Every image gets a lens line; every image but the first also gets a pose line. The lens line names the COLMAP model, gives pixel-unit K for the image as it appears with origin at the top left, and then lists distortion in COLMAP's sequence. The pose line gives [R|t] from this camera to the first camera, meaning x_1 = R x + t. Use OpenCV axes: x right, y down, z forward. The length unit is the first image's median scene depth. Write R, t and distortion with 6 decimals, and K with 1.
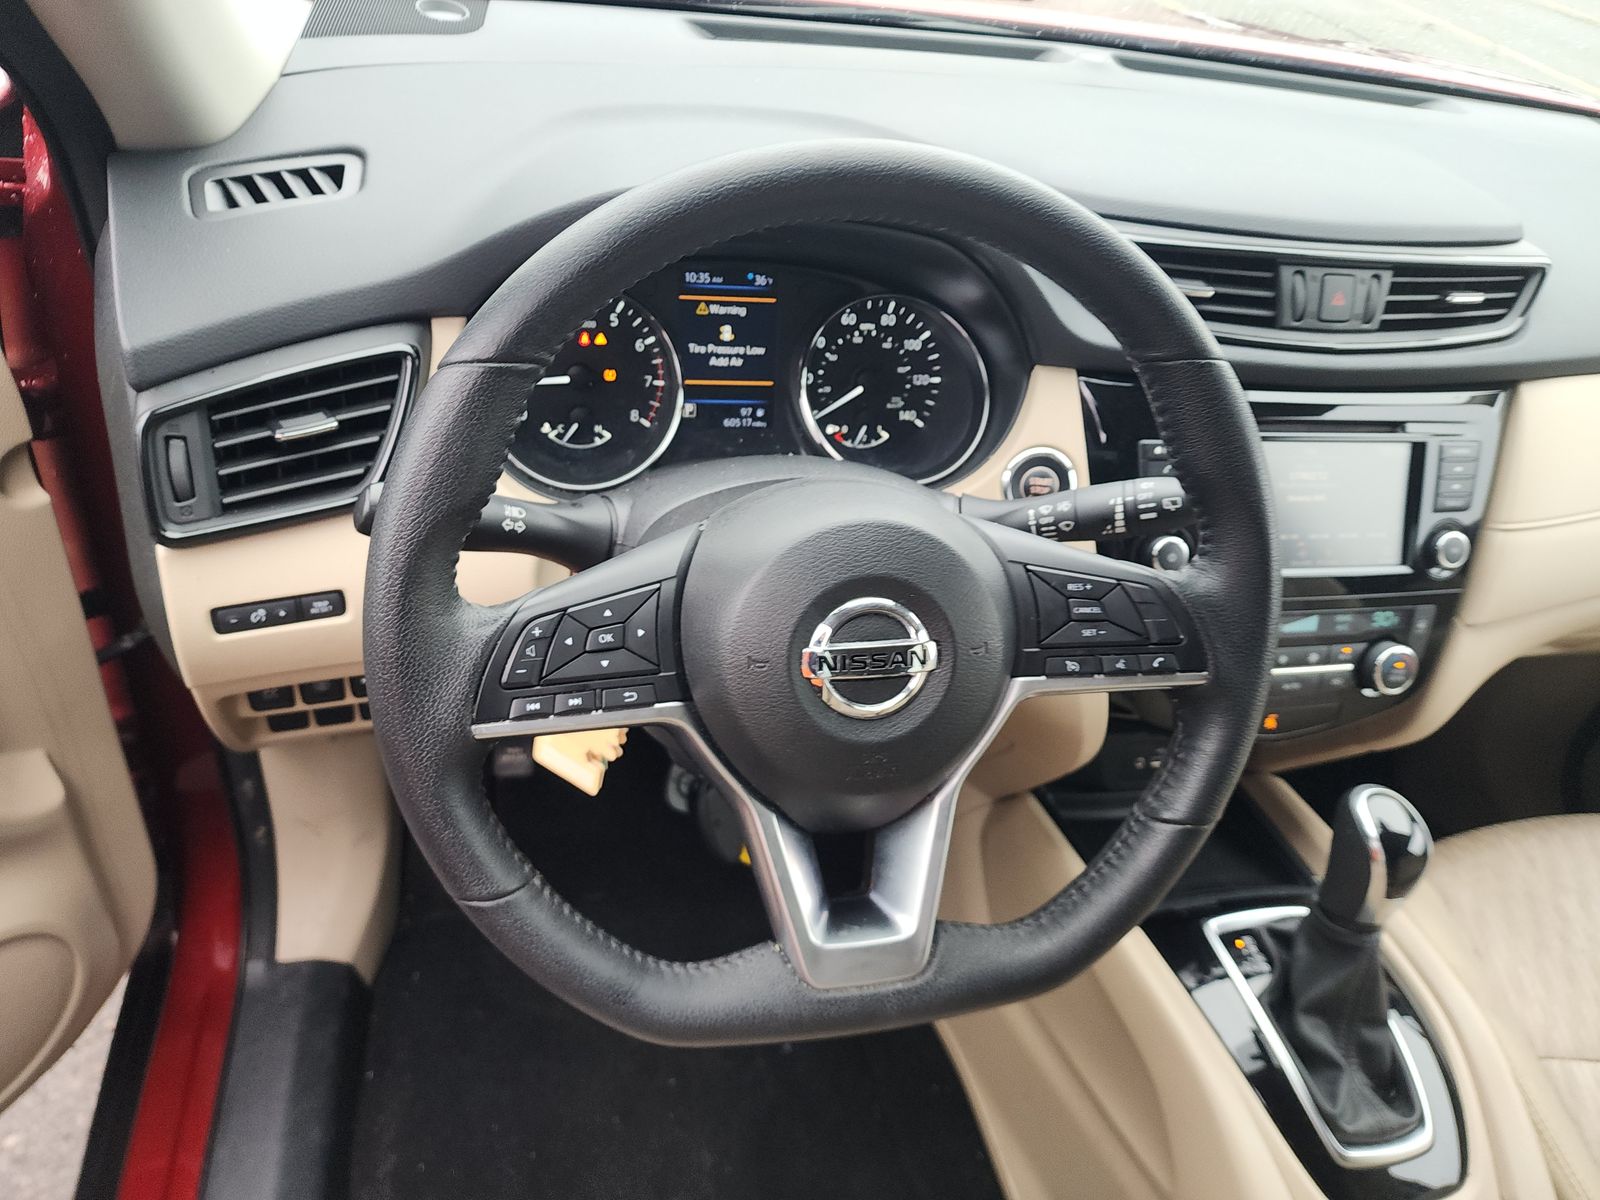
lens RADIAL K [[1095.7, 0, 800.0], [0, 1095.7, 600.0], [0, 0, 1]] dist [0.026119, -0.004814]
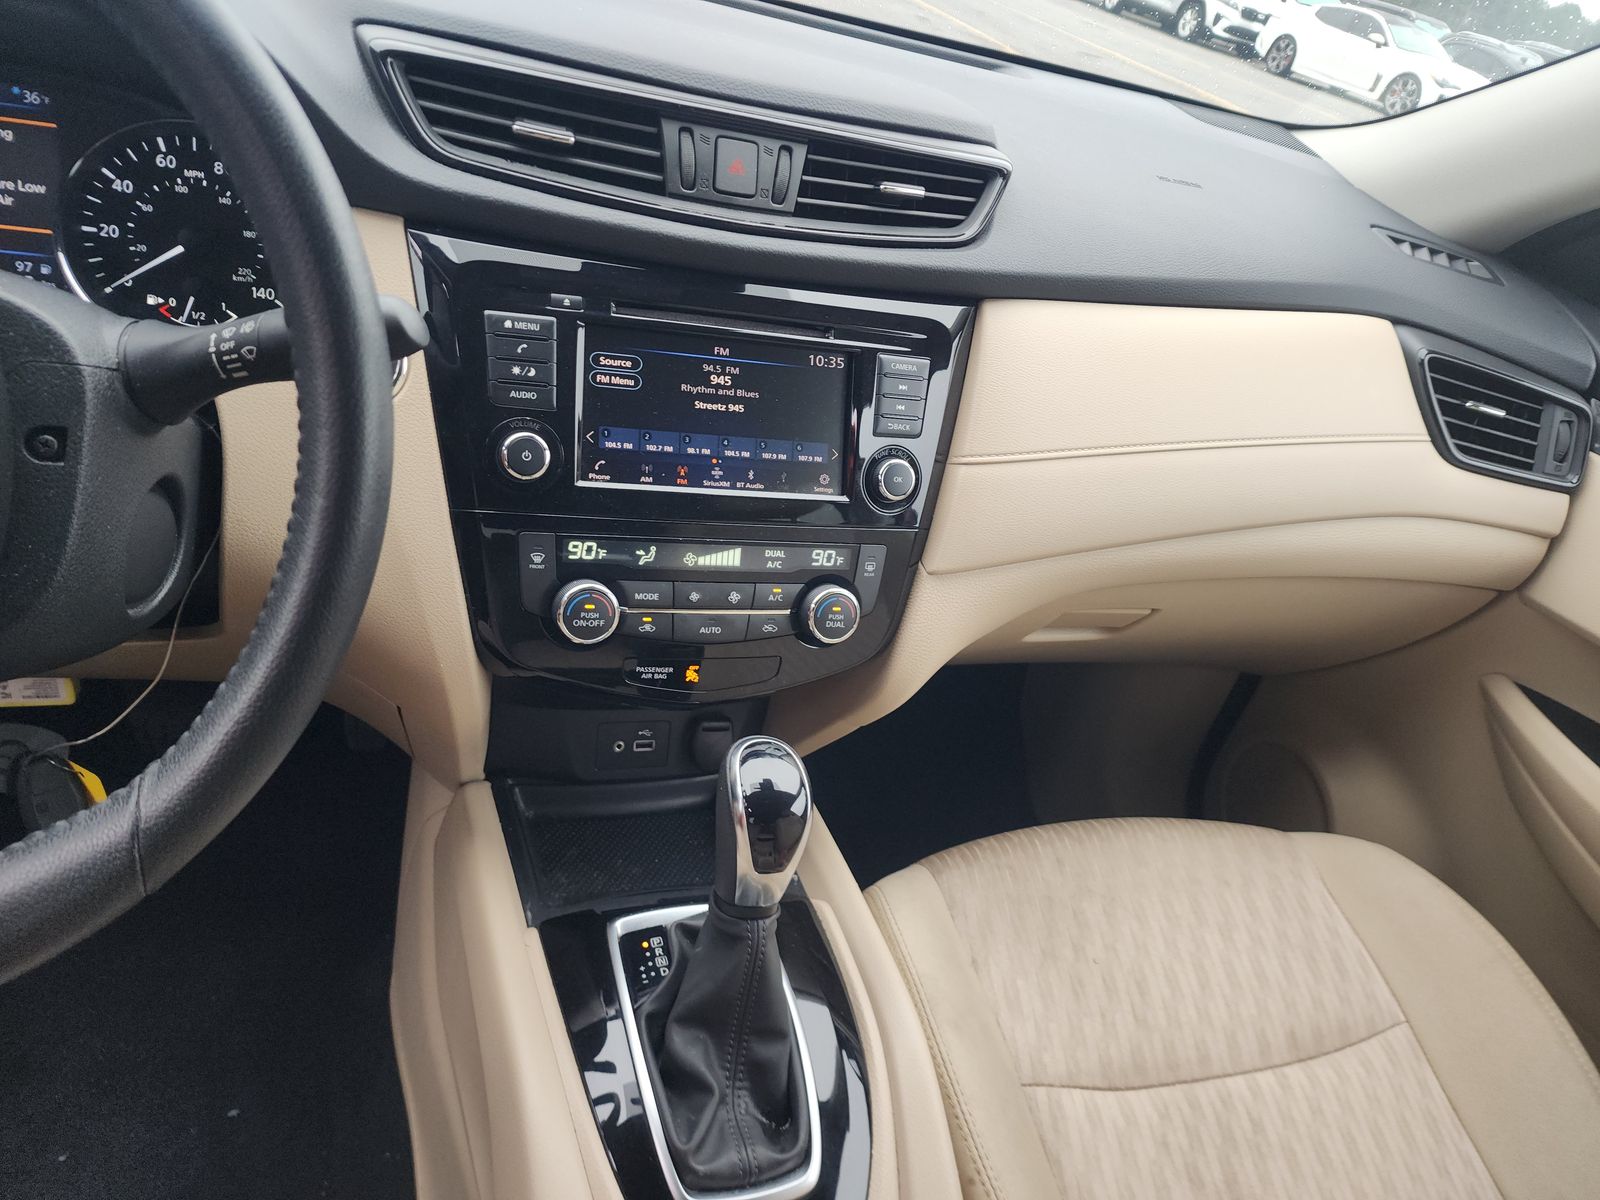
lens RADIAL K [[1071.0, 0, 841.3], [0, 1071.0, 620.1], [0, 0, 1]] dist [0.065714, -0.066342]
pose [[0.991654, 0.026633, 0.126148, 0.443673], [-0.016458, 0.996577, -0.081020, 0.135490], [-0.127874, 0.078267, 0.988697, 0.175954]]
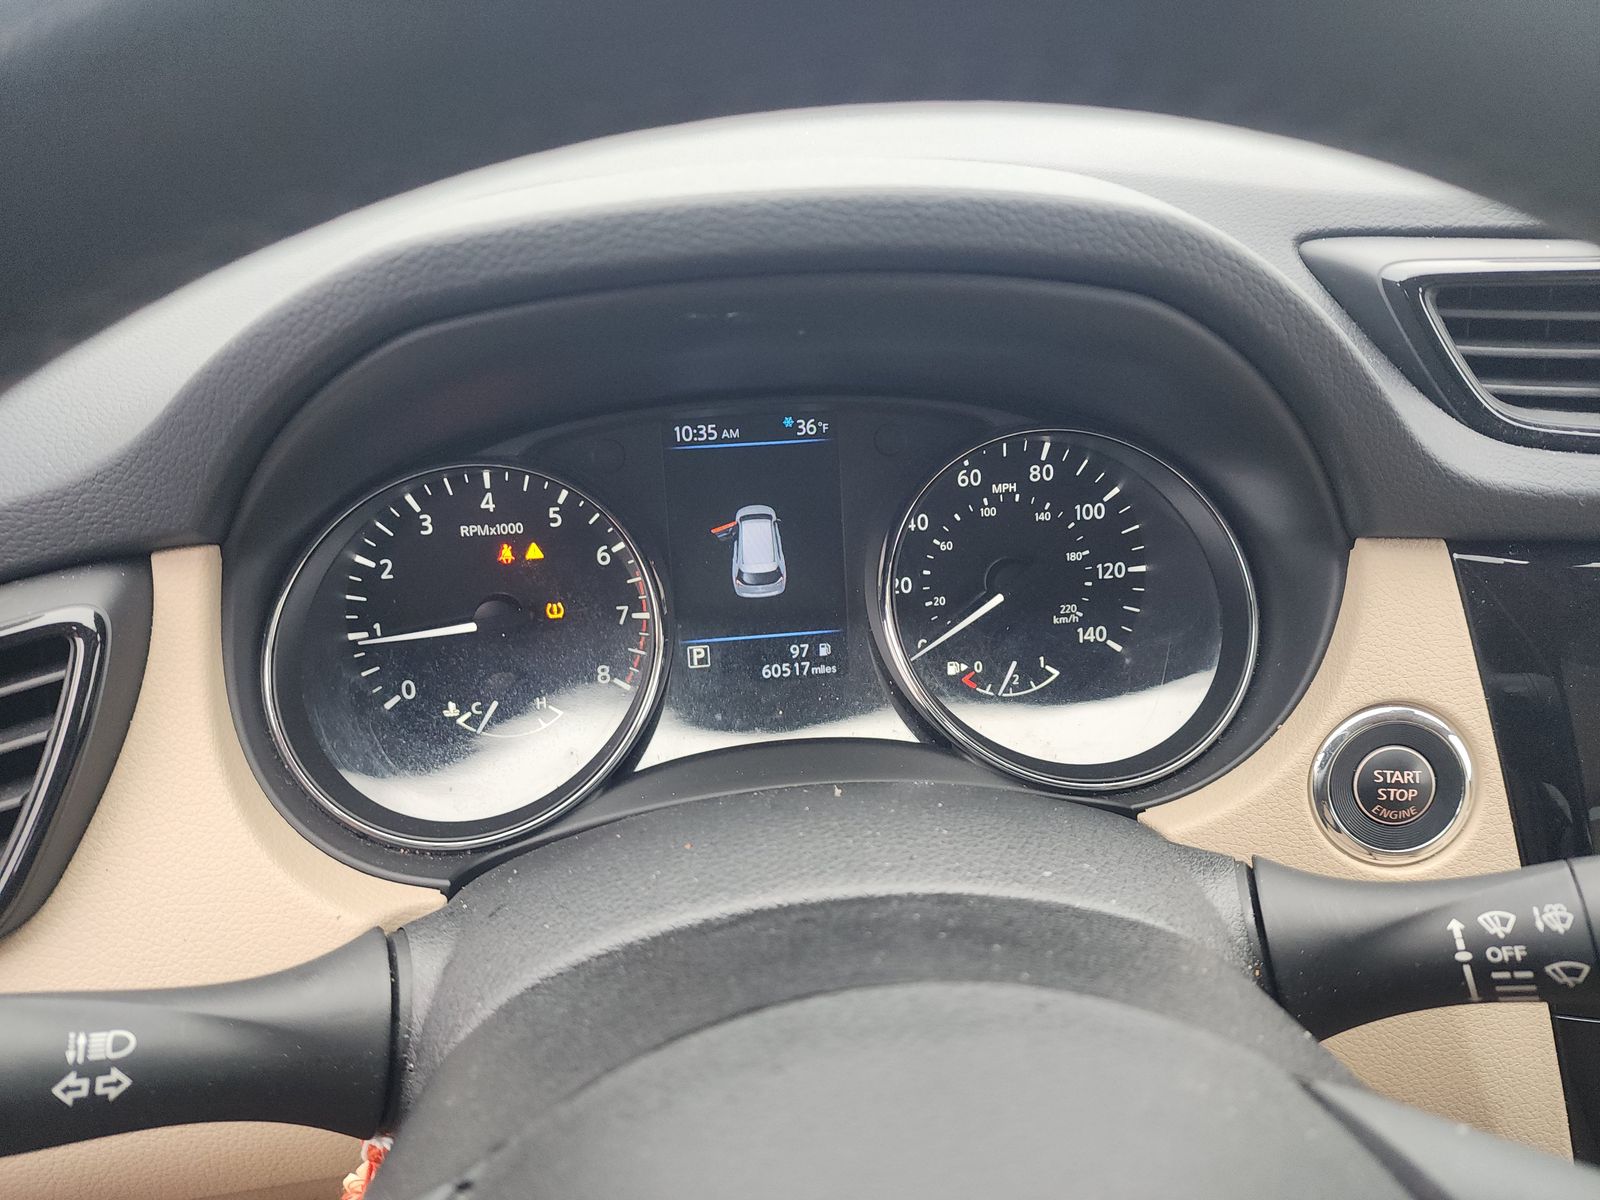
lens RADIAL K [[1078.6, 0, 776.2], [0, 1078.6, 581.9], [0, 0, 1]] dist [0.083011, -0.066820]
pose [[0.981031, -0.071563, -0.180159, 0.043539], [0.043869, 0.987212, -0.153259, -0.121956], [0.188823, 0.142448, 0.971625, 0.447274]]
